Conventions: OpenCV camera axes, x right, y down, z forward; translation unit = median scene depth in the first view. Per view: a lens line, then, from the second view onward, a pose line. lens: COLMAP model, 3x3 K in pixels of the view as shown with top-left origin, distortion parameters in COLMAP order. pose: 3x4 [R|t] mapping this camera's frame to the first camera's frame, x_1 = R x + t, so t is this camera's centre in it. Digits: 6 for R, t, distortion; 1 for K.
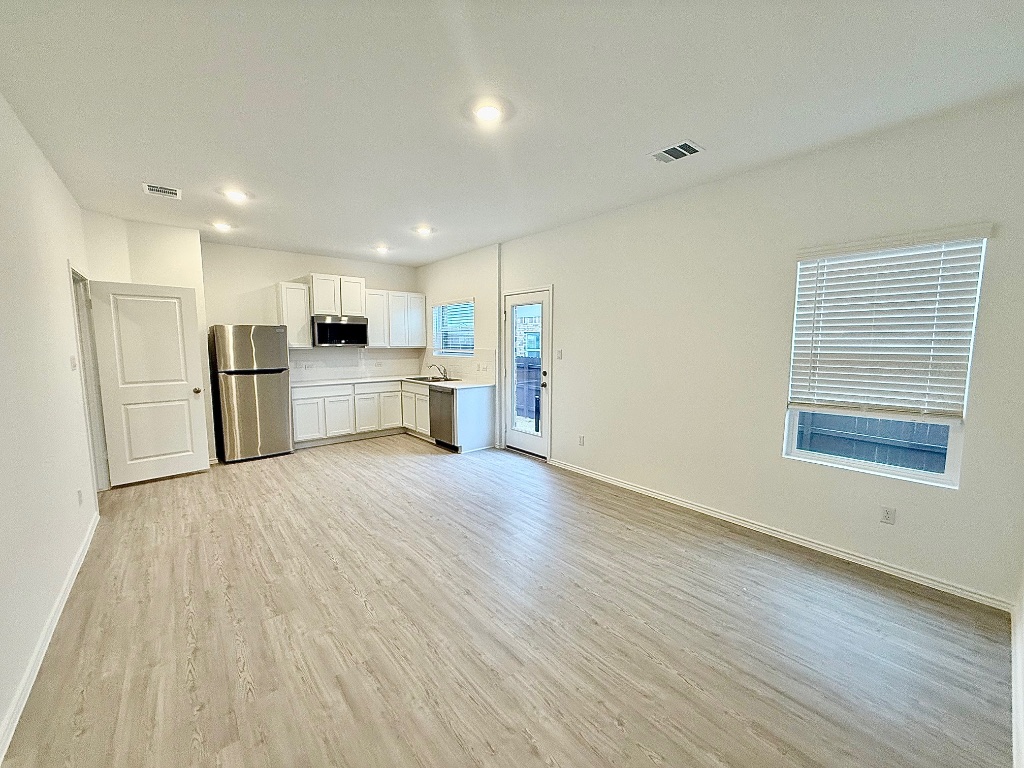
lens RADIAL K [[409.2, 0, 509.7], [0, 409.2, 383.1], [0, 0, 1]] dist [0.000158, -0.000037]
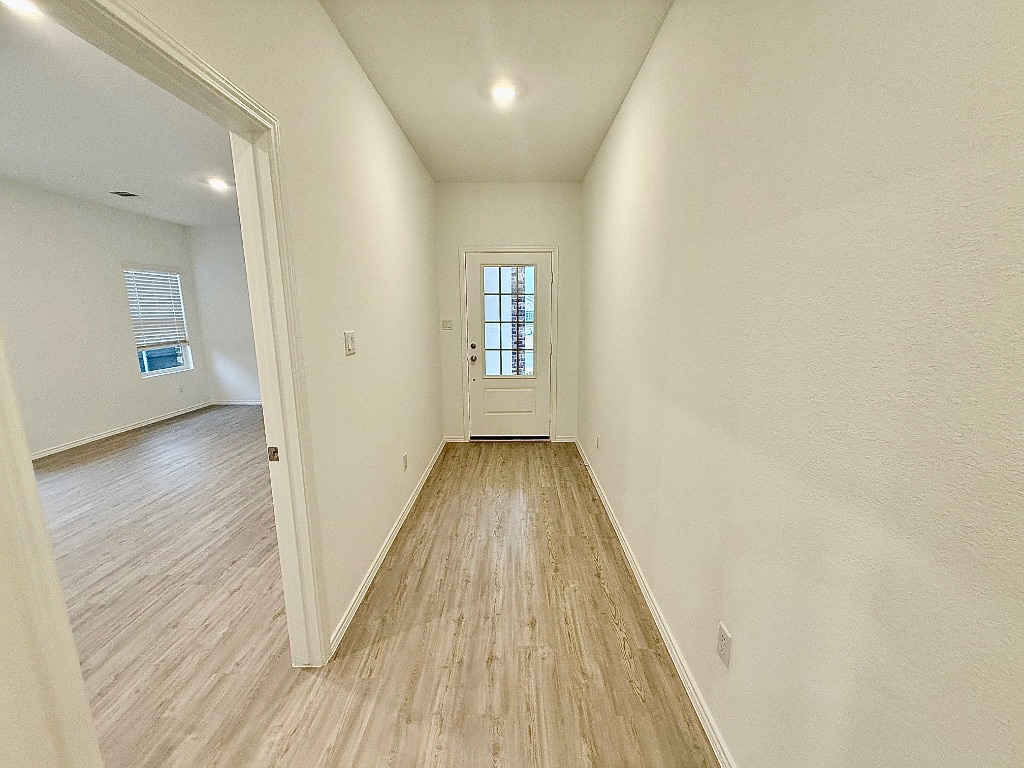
lens RADIAL K [[409.2, 0, 509.7], [0, 409.2, 383.1], [0, 0, 1]] dist [0.000158, -0.000037]
pose [[-0.763084, -0.104368, 0.637817, -1.533760], [0.079796, 0.964110, 0.253229, -0.112023], [-0.641354, 0.244130, -0.727369, 1.147590]]
